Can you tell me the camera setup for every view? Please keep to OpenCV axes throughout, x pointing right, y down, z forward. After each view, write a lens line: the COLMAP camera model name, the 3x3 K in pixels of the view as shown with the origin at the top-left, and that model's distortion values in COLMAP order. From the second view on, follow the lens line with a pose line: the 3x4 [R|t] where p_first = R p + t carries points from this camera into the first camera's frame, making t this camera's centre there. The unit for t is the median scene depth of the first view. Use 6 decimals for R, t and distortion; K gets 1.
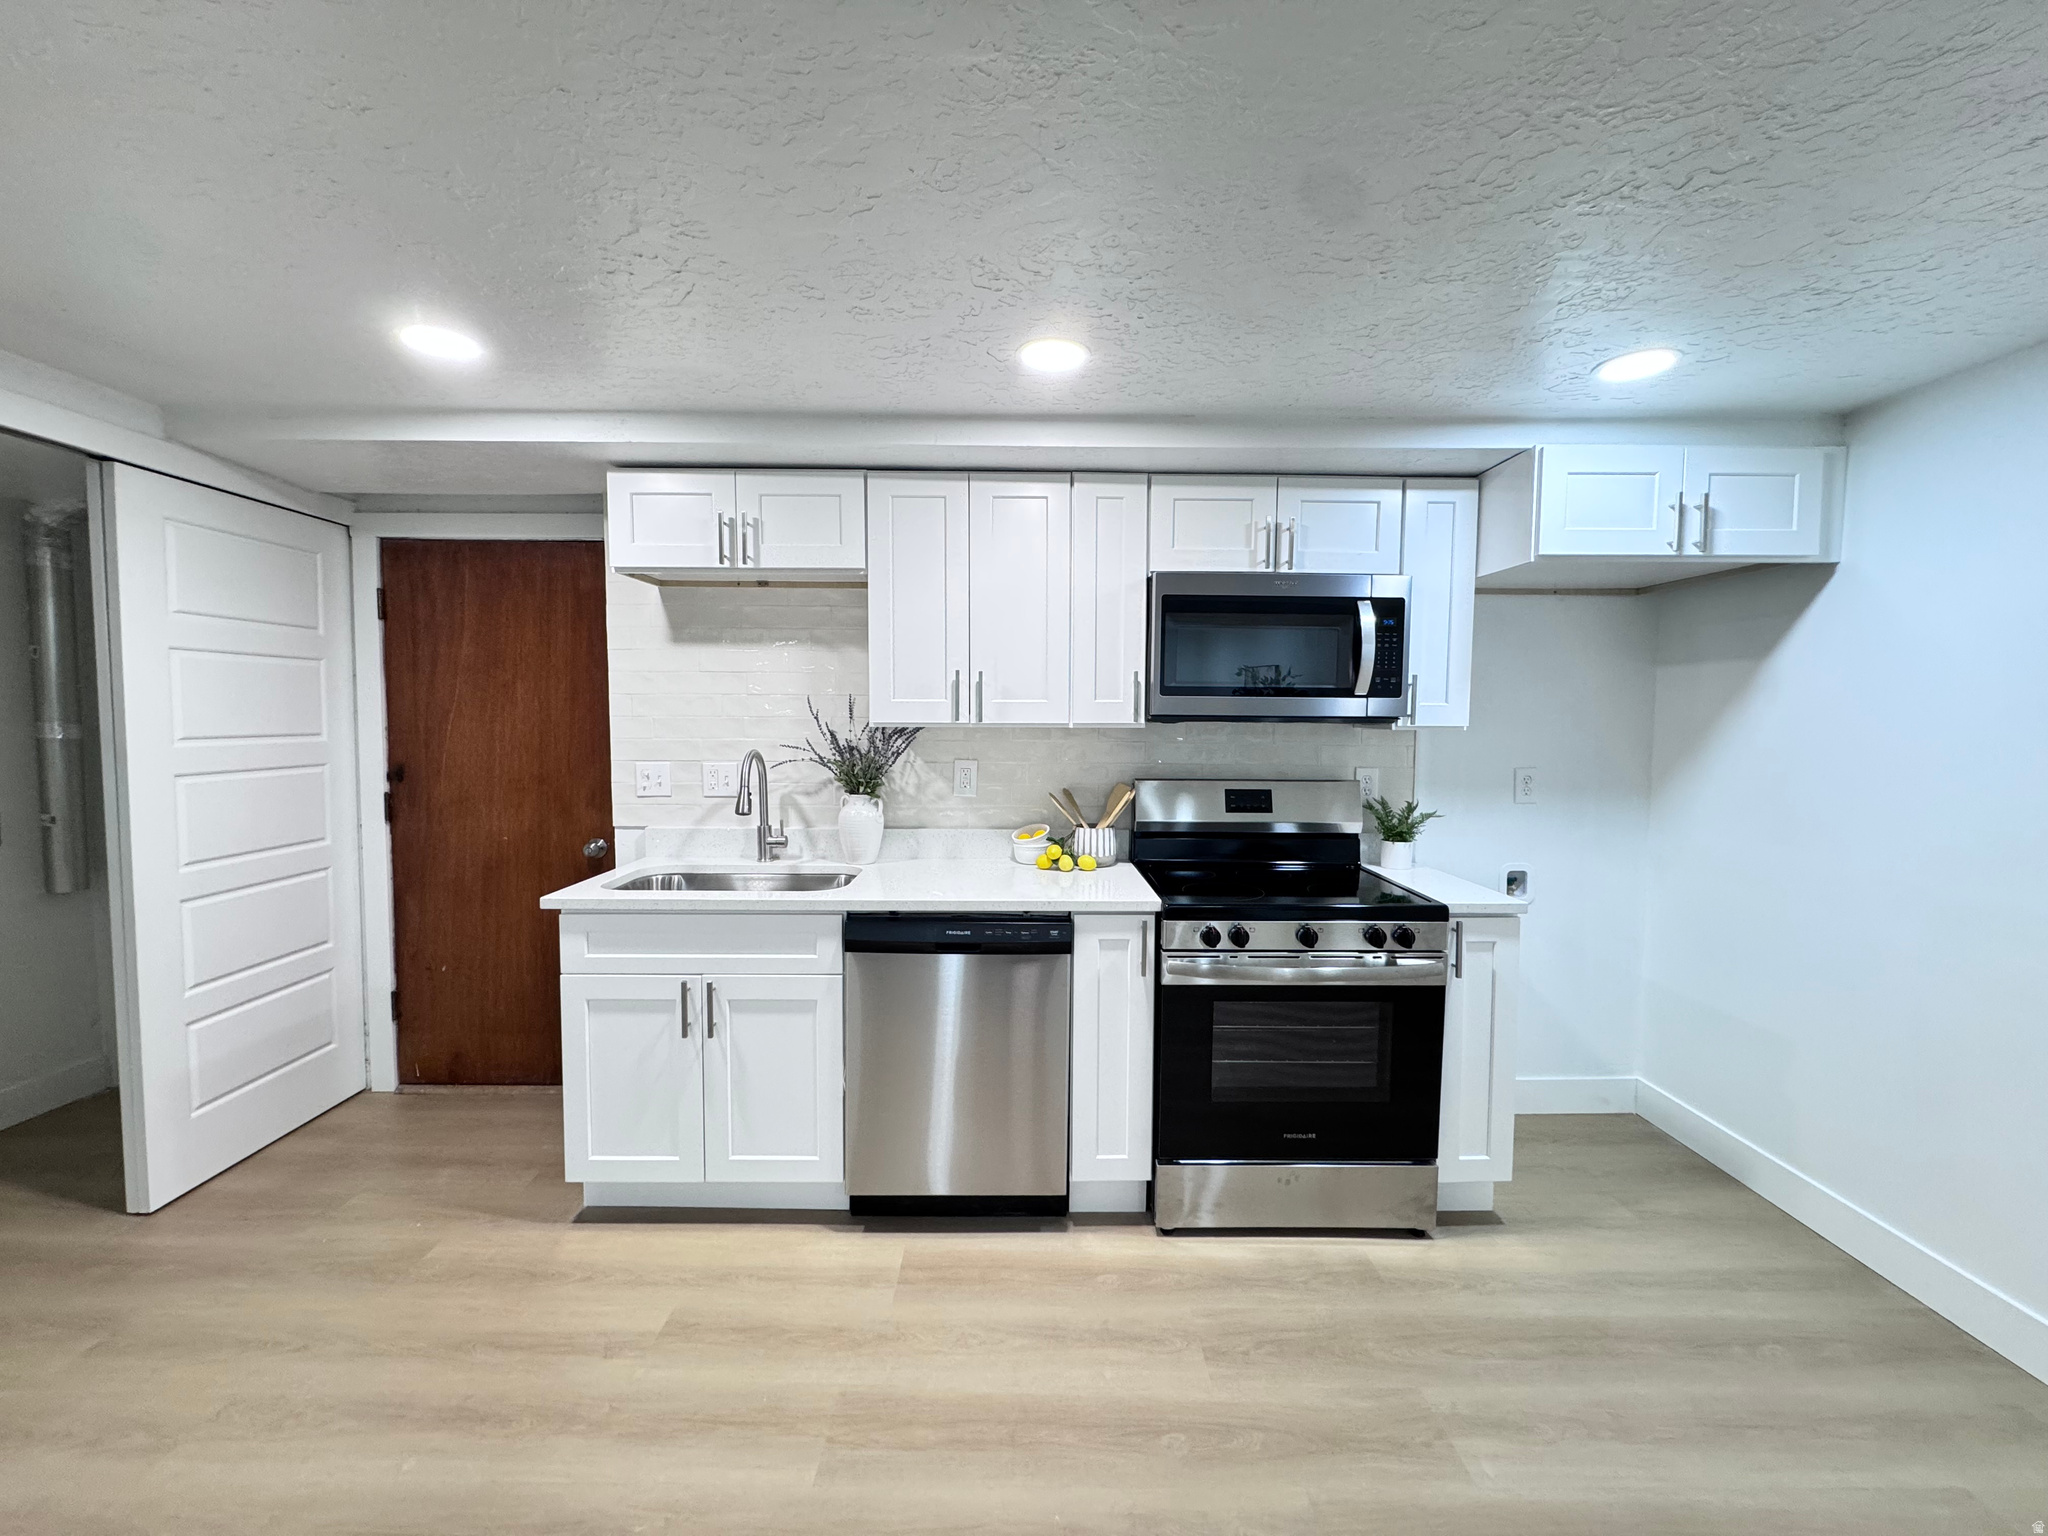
lens RADIAL K [[815.2, 0, 1027.7], [0, 815.2, 762.6], [0, 0, 1]] dist [-0.002586, 0.000299]
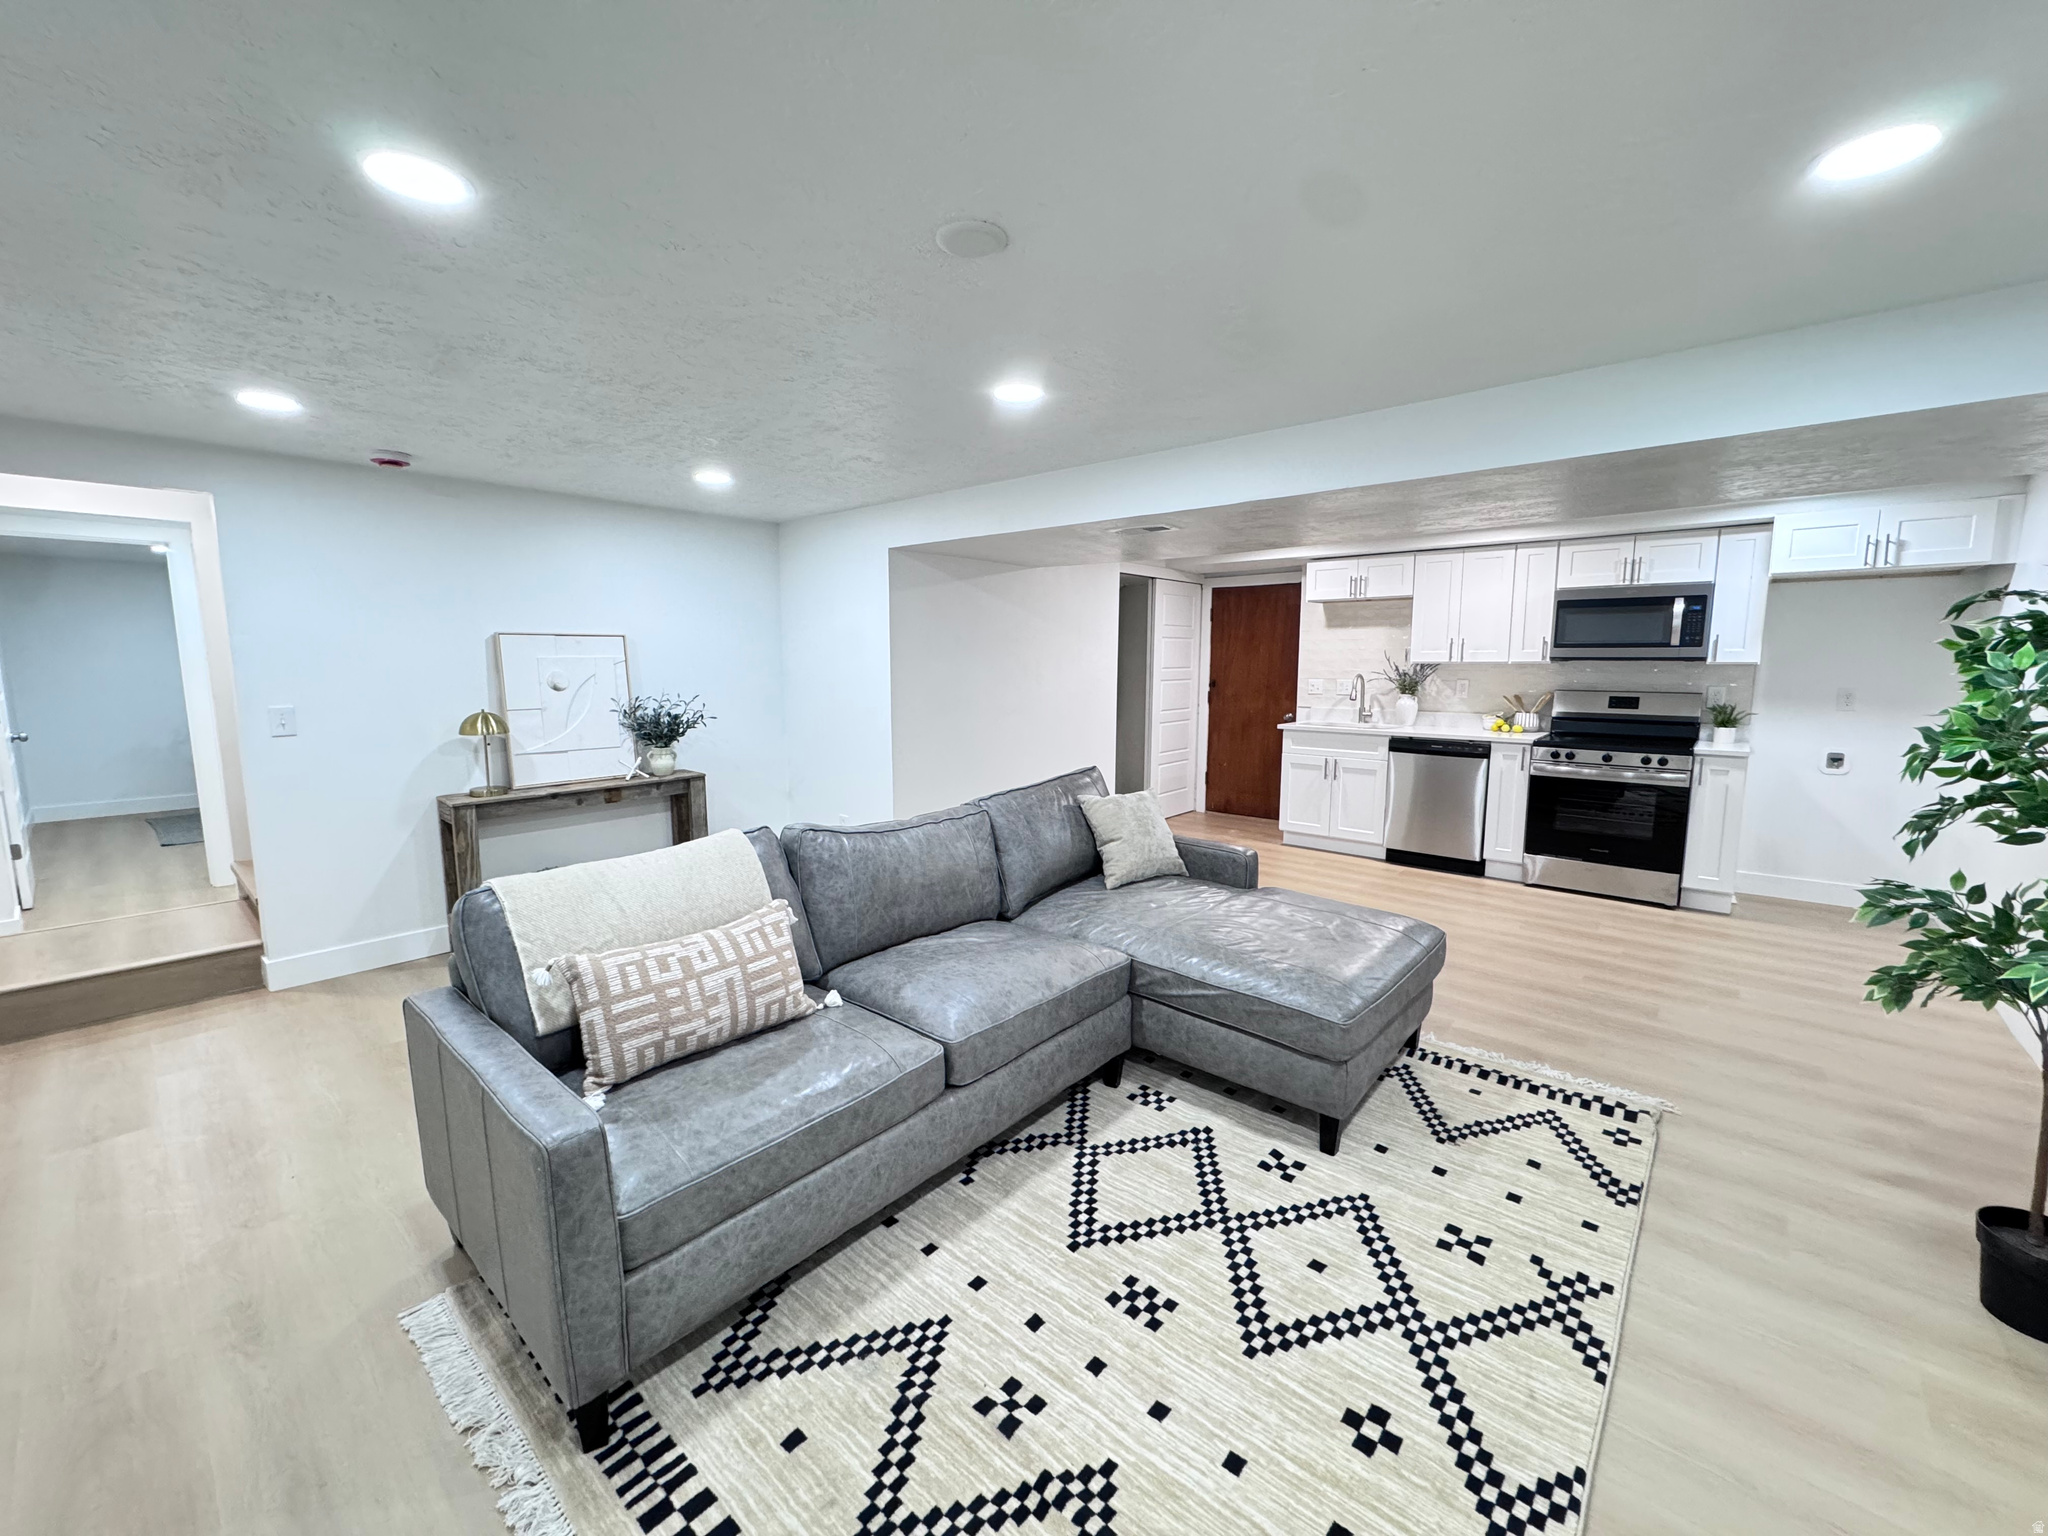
lens RADIAL K [[815.2, 0, 1027.7], [0, 815.2, 762.6], [0, 0, 1]] dist [-0.002586, 0.000299]
pose [[0.747657, 0.076066, -0.659715, 0.583659], [-0.030405, 0.996298, 0.080416, 0.089876], [0.663389, -0.040065, 0.747201, -1.577866]]
